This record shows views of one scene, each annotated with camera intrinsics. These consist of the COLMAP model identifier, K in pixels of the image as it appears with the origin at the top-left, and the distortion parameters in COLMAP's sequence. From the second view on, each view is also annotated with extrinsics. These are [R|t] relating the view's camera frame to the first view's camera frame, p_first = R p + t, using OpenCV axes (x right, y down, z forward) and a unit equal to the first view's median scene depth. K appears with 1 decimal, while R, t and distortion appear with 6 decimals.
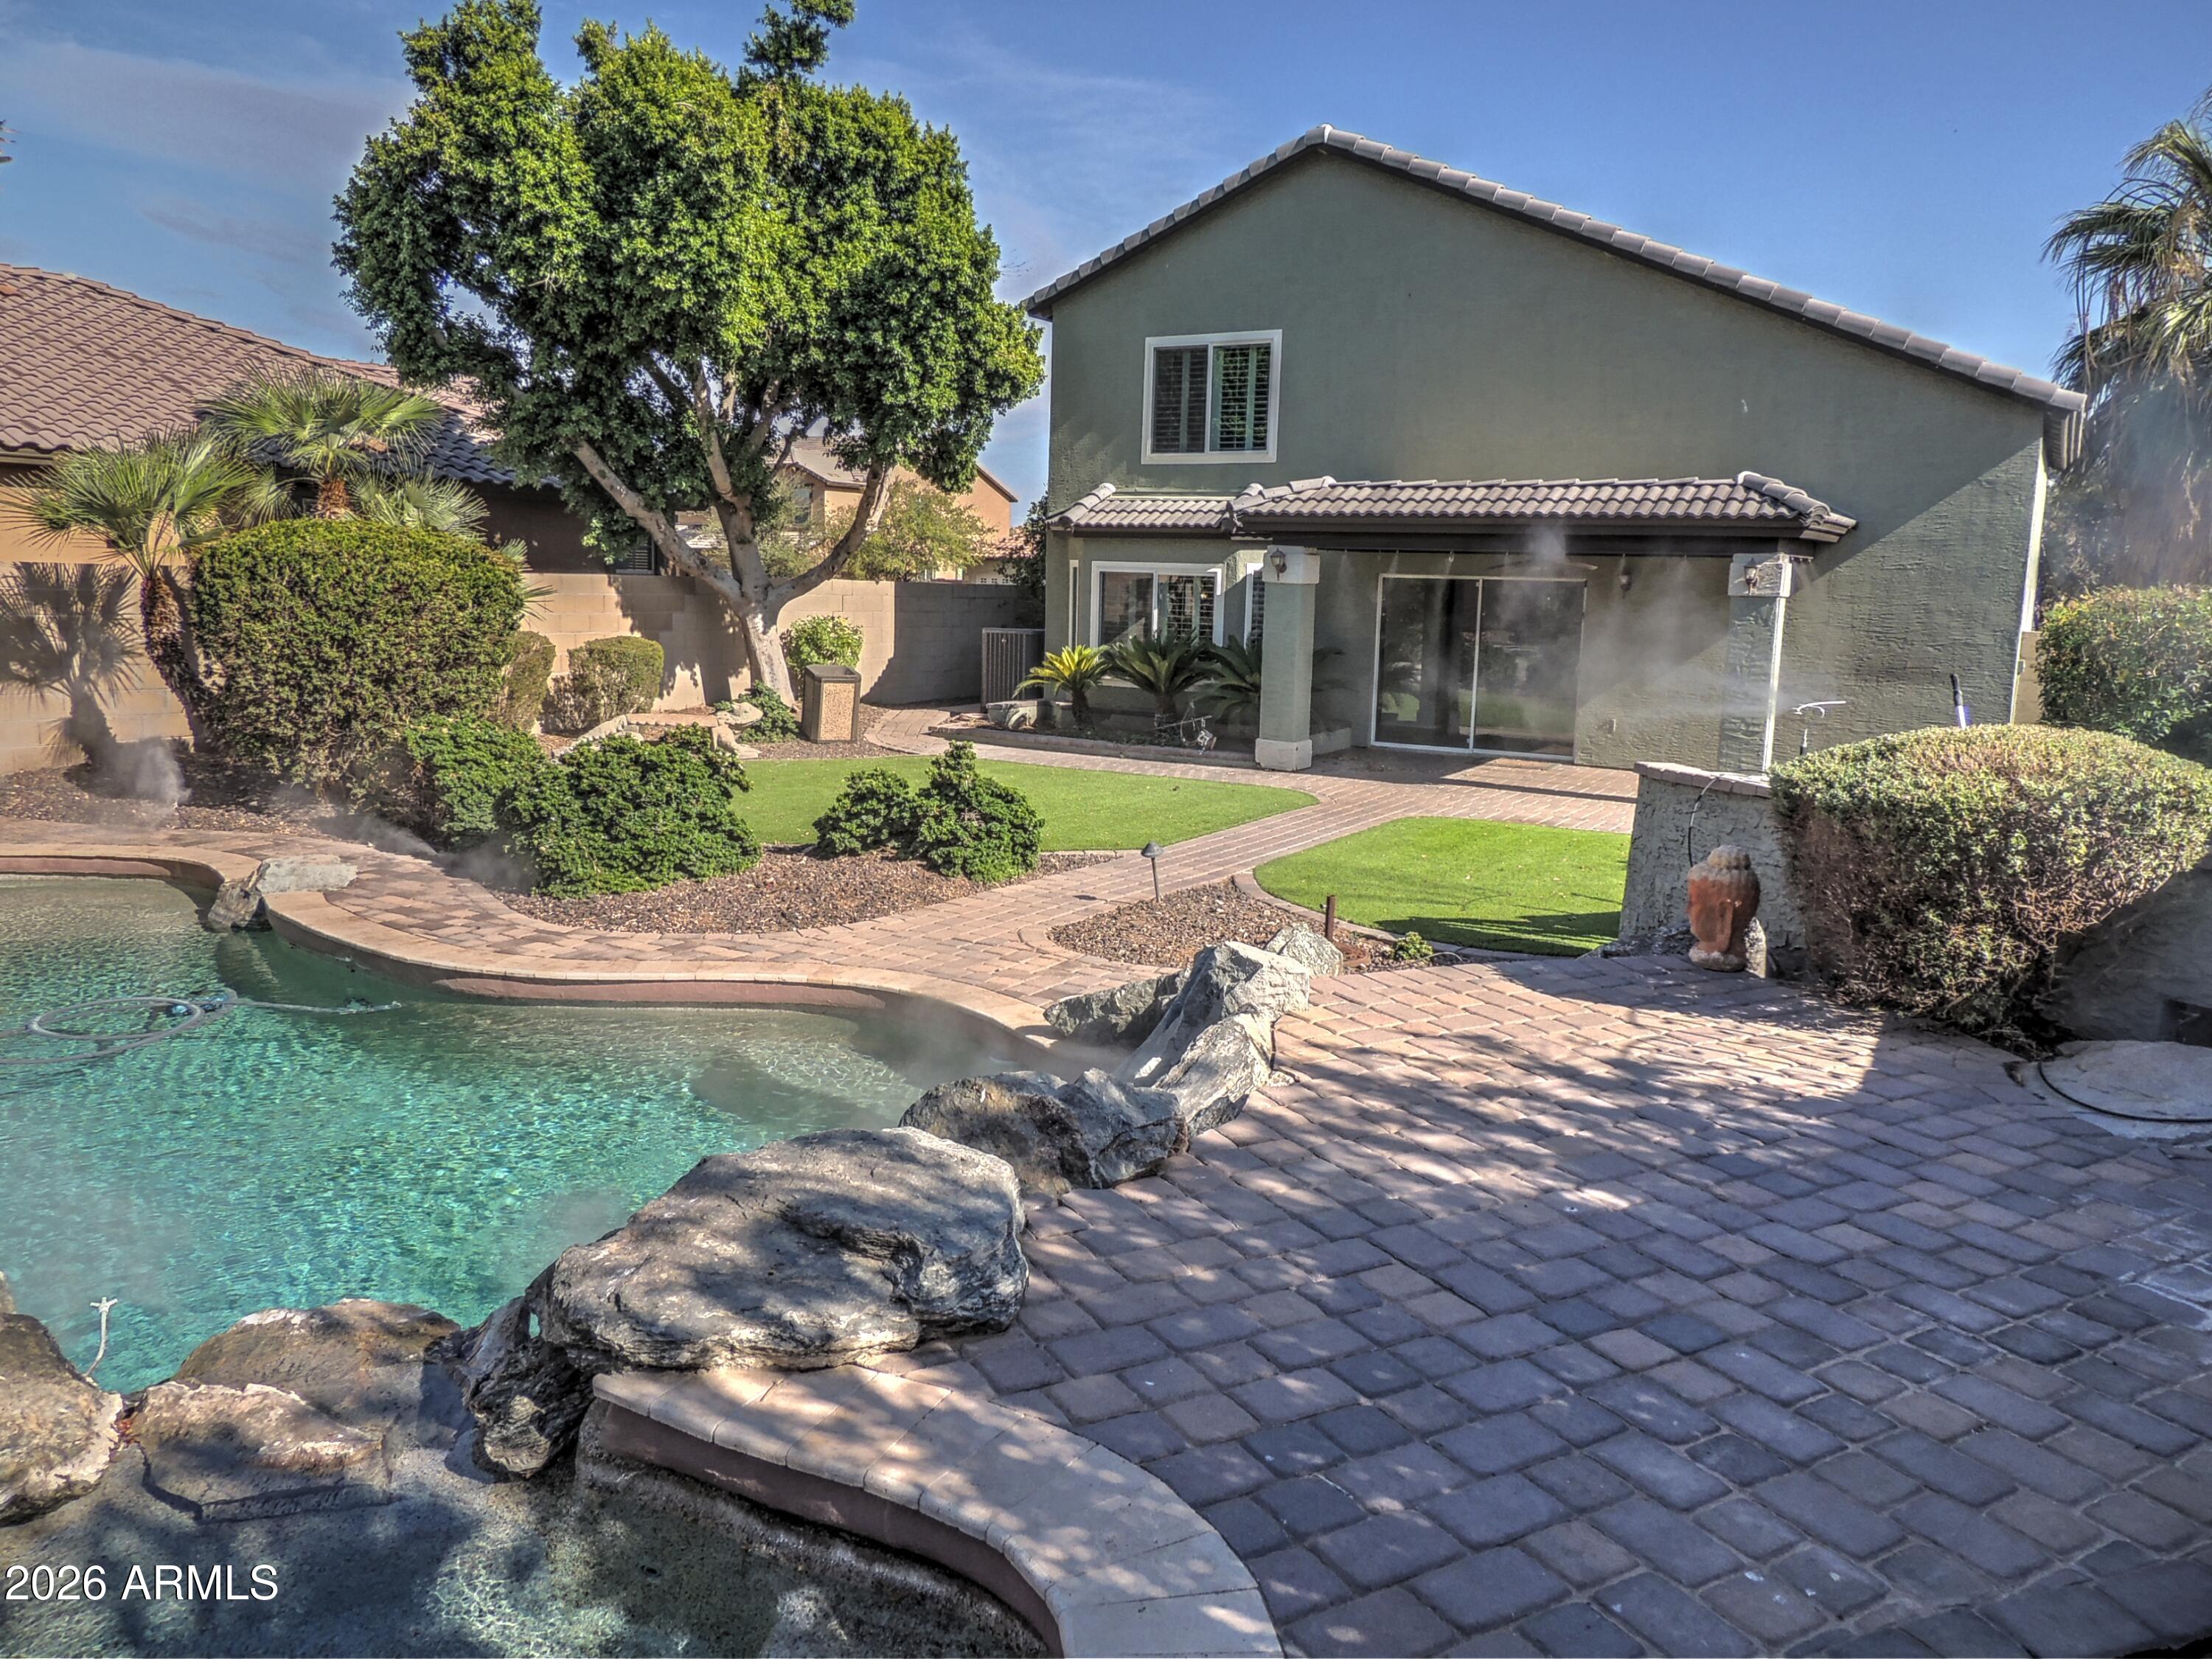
lens RADIAL K [[1619.2, 0, 1106.0], [0, 1619.2, 829.5], [0, 0, 1]] dist [-0.005236, -0.017144]
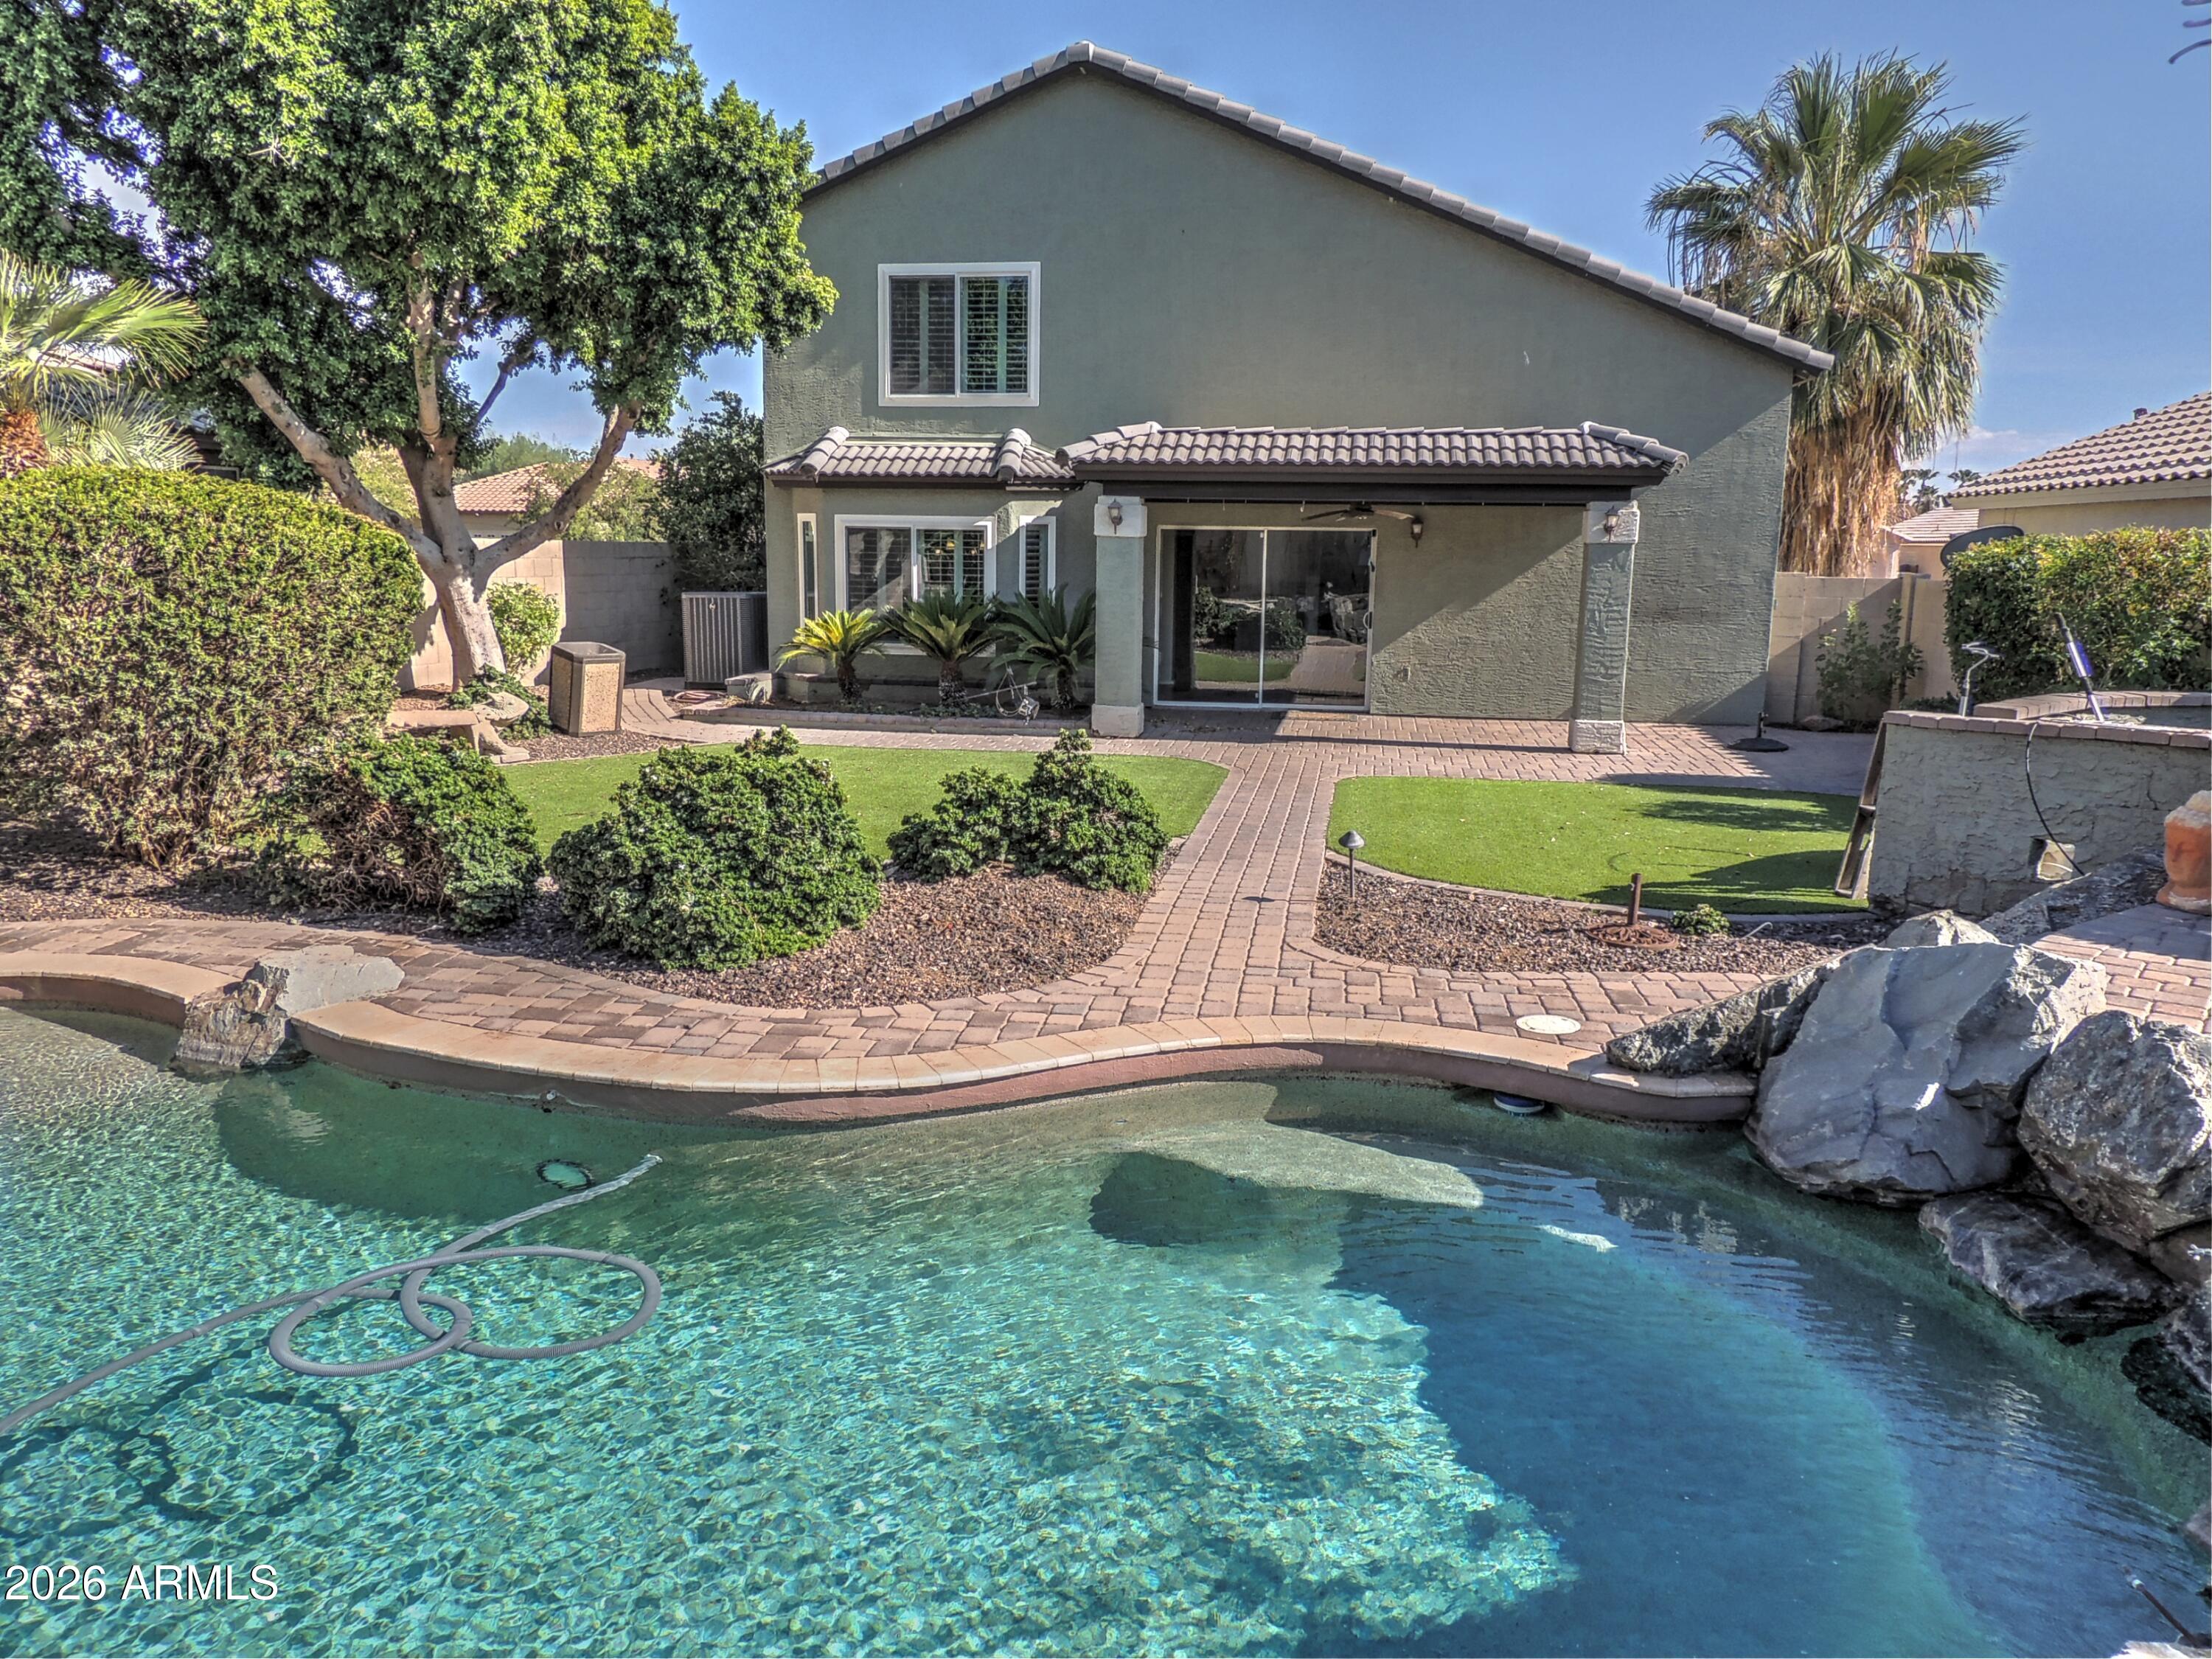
lens RADIAL K [[1619.2, 0, 1106.0], [0, 1619.2, 829.5], [0, 0, 1]] dist [-0.005236, -0.017144]
pose [[0.925421, -0.081034, 0.370175, -0.265486], [0.069454, 0.996591, 0.044530, -0.026417], [-0.372521, -0.015499, 0.927894, 0.138009]]
